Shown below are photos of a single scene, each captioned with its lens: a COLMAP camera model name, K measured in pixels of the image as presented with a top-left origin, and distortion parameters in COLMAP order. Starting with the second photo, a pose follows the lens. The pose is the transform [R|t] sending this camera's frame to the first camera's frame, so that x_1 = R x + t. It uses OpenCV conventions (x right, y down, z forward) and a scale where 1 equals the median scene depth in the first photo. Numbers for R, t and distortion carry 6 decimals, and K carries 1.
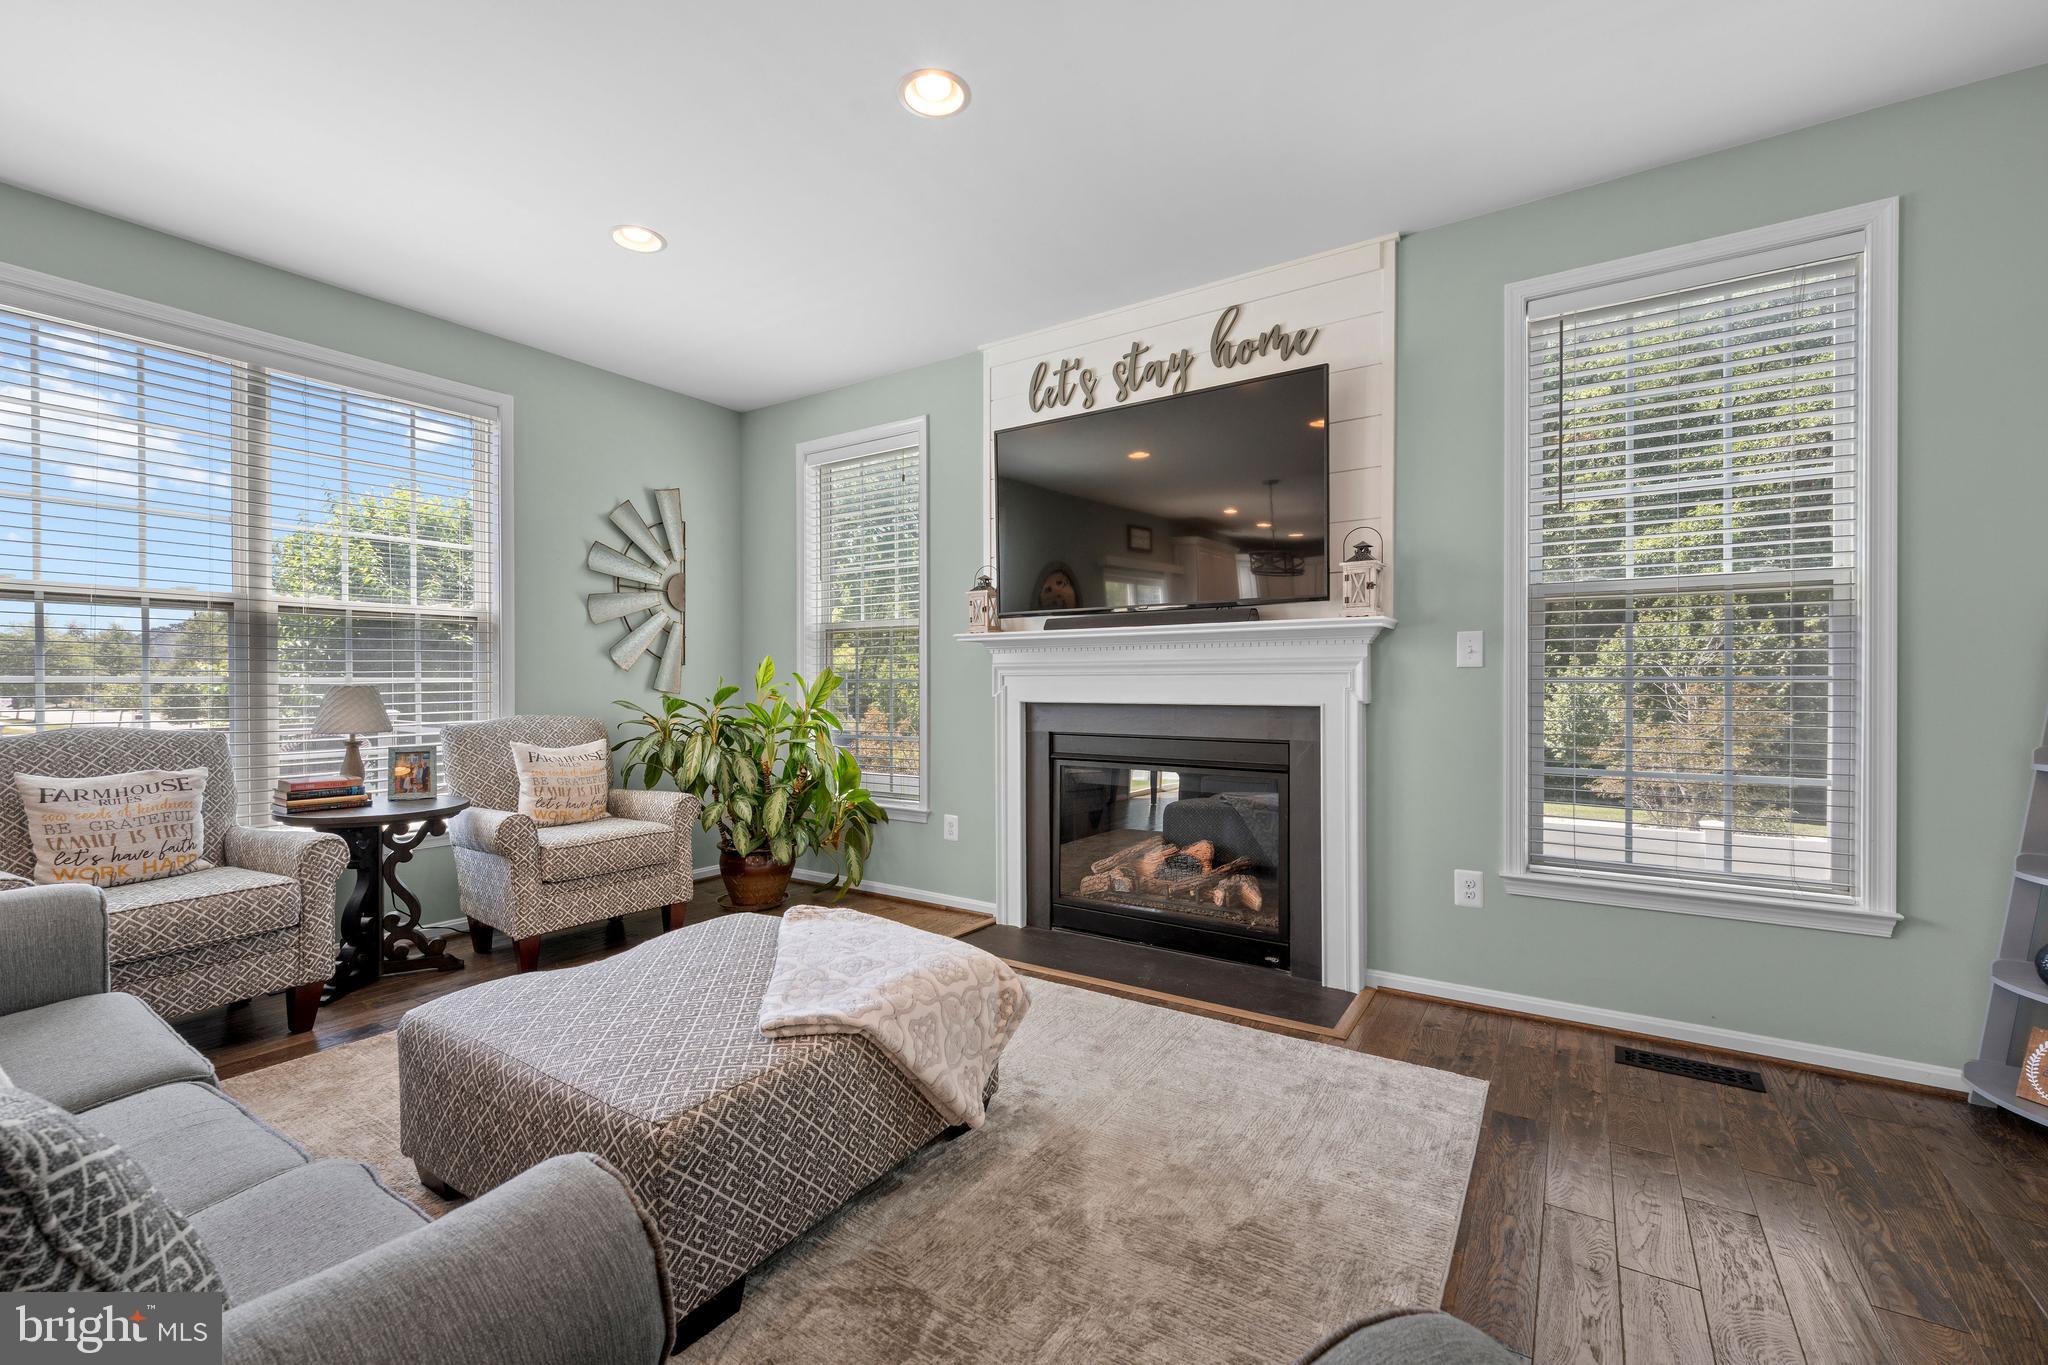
lens RADIAL K [[856.8, 0, 1016.7], [0, 856.8, 687.4], [0, 0, 1]] dist [-0.002281, -0.001034]
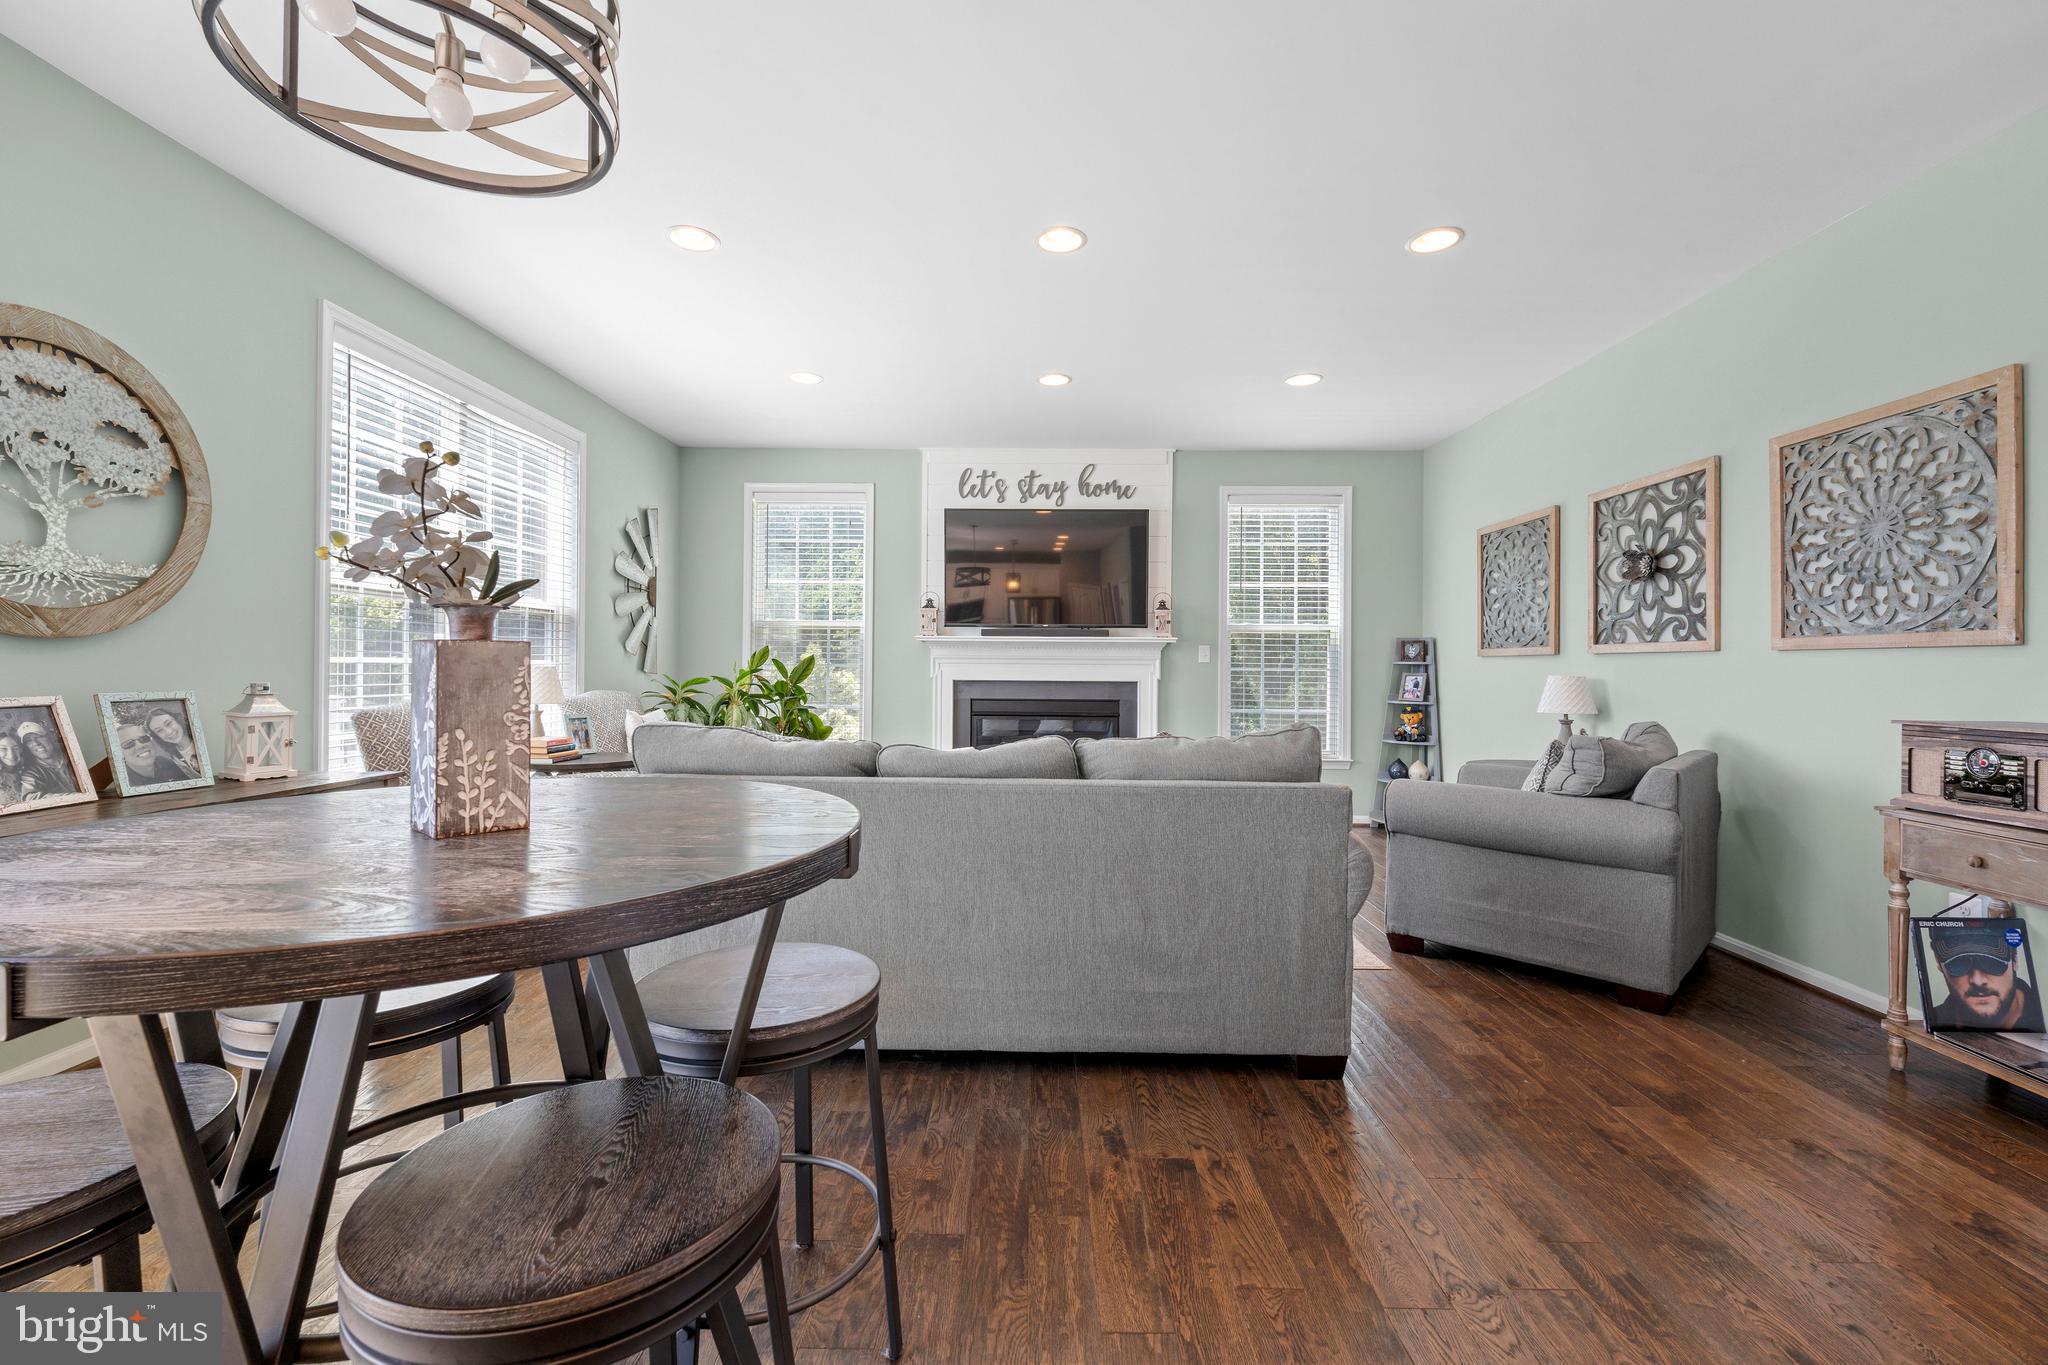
lens RADIAL K [[856.8, 0, 1016.7], [0, 856.8, 661.7], [0, 0, 1]] dist [-0.002281, -0.001034]
pose [[0.842985, 0.011643, 0.537811, -0.772374], [-0.006683, 0.999915, -0.011170, -0.000187], [-0.537896, 0.005822, 0.842991, -0.410083]]
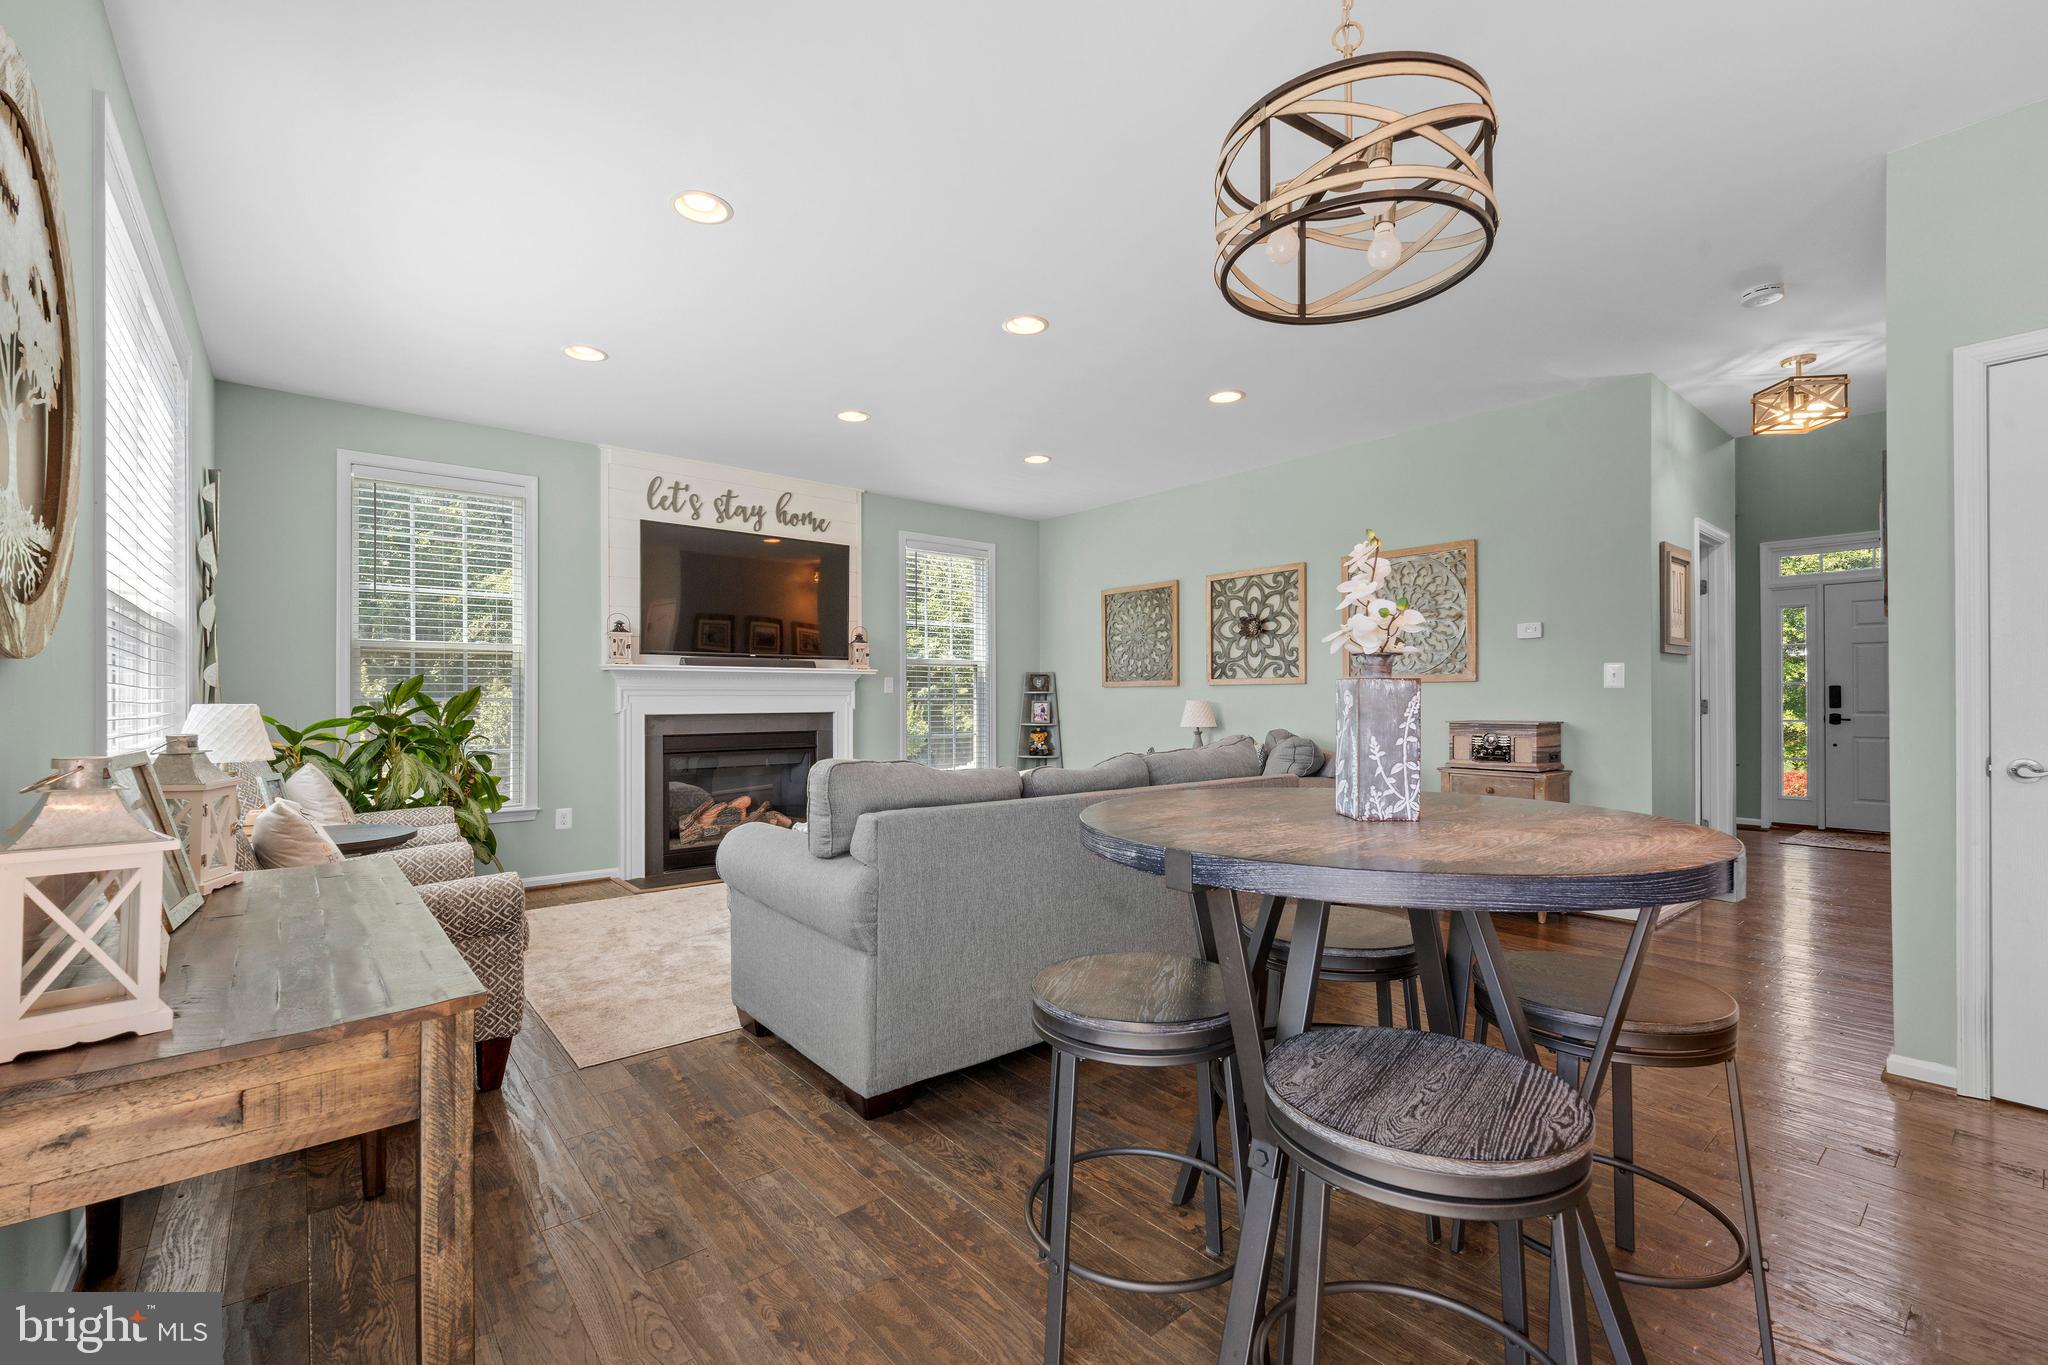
lens RADIAL K [[856.8, 0, 1024.6], [0, 856.8, 700.4], [0, 0, 1]] dist [-0.002281, -0.001034]
pose [[0.276651, -0.000275, 0.960970, -1.205092], [0.007215, 0.999972, -0.001791, 0.000749], [-0.960943, 0.007428, 0.276645, 0.020826]]
